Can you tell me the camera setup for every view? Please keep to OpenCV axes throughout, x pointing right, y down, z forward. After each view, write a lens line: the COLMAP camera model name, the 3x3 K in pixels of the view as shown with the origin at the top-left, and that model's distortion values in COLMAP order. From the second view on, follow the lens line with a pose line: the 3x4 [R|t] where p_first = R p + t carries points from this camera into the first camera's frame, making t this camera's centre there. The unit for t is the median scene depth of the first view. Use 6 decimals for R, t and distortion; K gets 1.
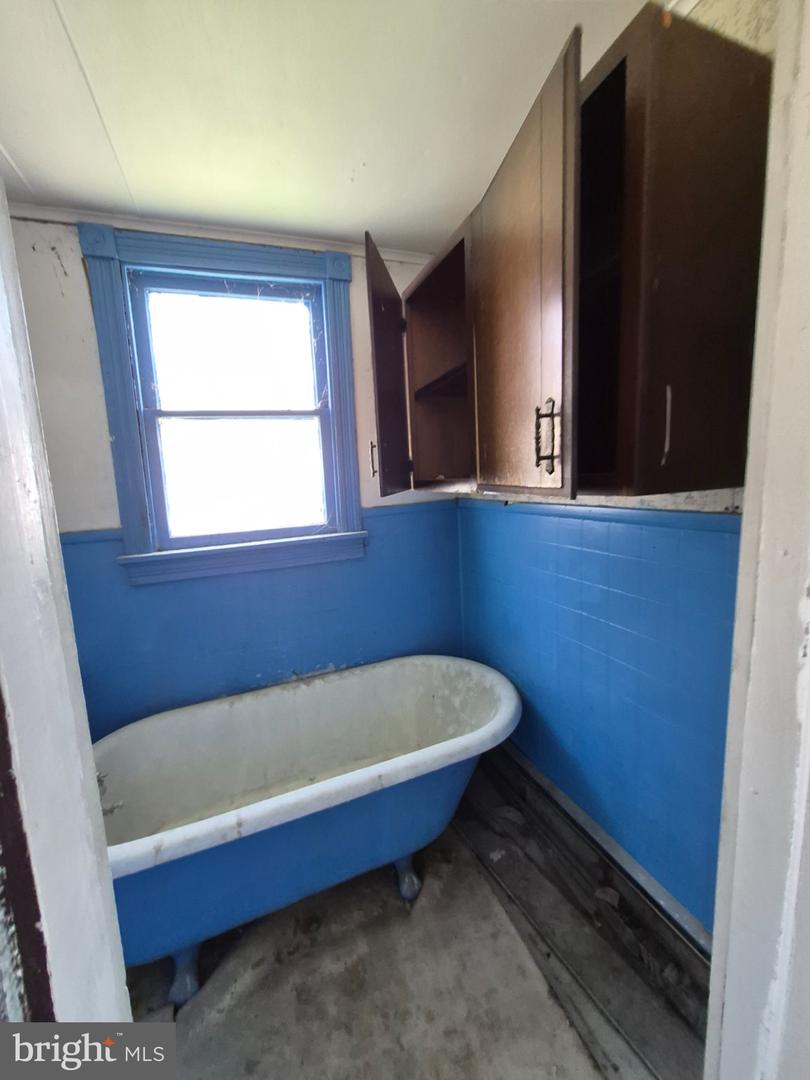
lens RADIAL K [[423.9, 0, 402.0], [0, 423.9, 537.6], [0, 0, 1]] dist [-0.004615, 0.000117]
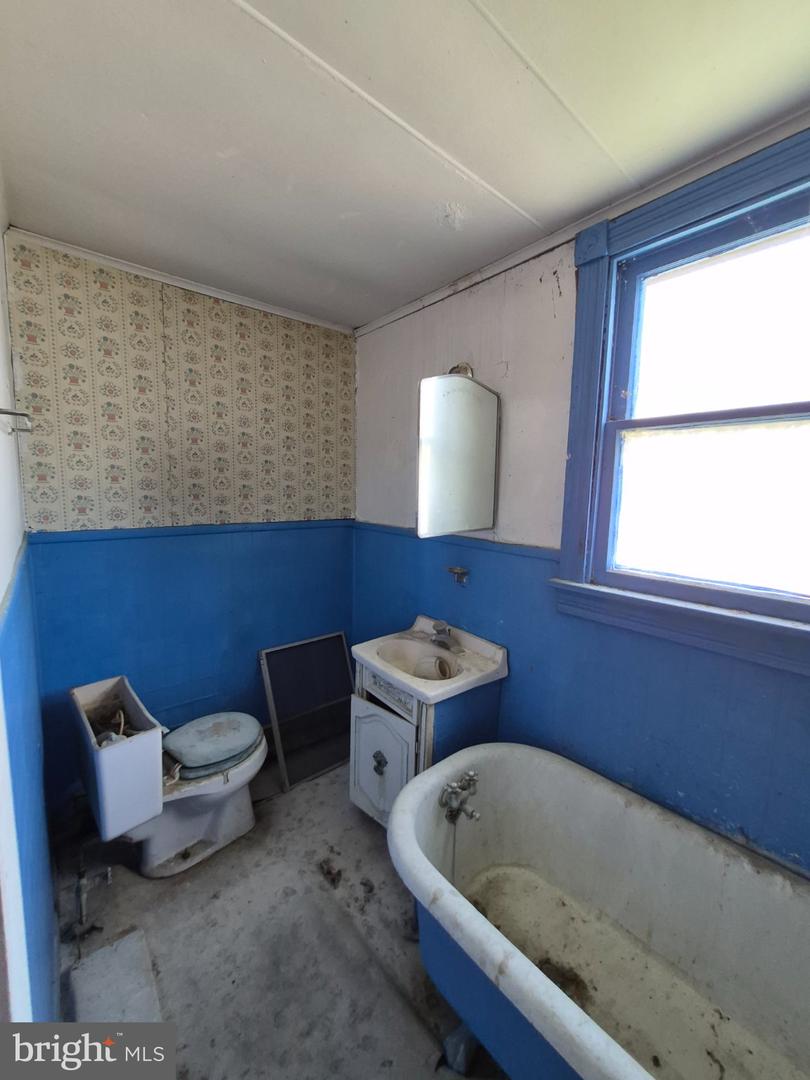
lens RADIAL K [[423.9, 0, 404.1], [0, 423.9, 532.6], [0, 0, 1]] dist [-0.004615, 0.000117]
pose [[0.329748, 0.160850, -0.930265, 0.096131], [-0.174283, 0.978814, 0.107467, -0.099518], [0.927843, 0.126693, 0.350795, 0.330297]]
